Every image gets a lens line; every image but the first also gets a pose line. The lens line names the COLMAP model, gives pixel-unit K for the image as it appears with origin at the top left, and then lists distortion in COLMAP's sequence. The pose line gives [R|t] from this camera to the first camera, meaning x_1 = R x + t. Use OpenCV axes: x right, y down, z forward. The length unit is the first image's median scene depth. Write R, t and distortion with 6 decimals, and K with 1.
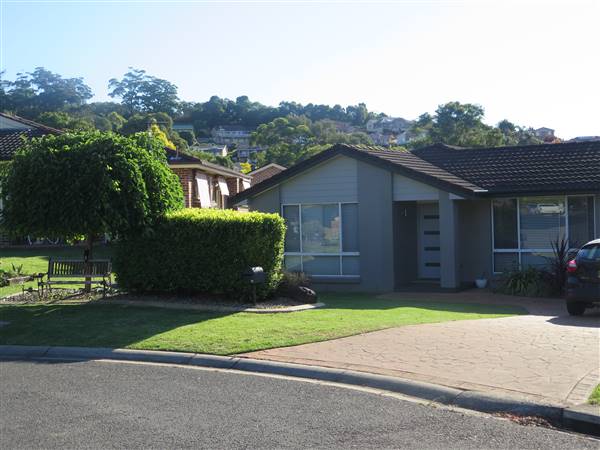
lens RADIAL K [[653.8, 0, 296.3], [0, 653.8, 225.8], [0, 0, 1]] dist [-0.019575, 0.019268]
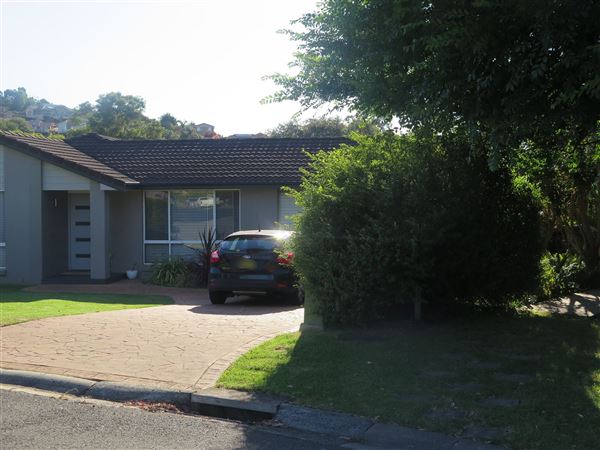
lens RADIAL K [[653.8, 0, 296.3], [0, 653.8, 225.8], [0, 0, 1]] dist [-0.019575, 0.019268]
pose [[0.956027, 0.011118, 0.293069, 0.260625], [-0.014770, 0.999838, 0.010251, -0.000919], [-0.292908, -0.014129, 0.956036, -0.044099]]
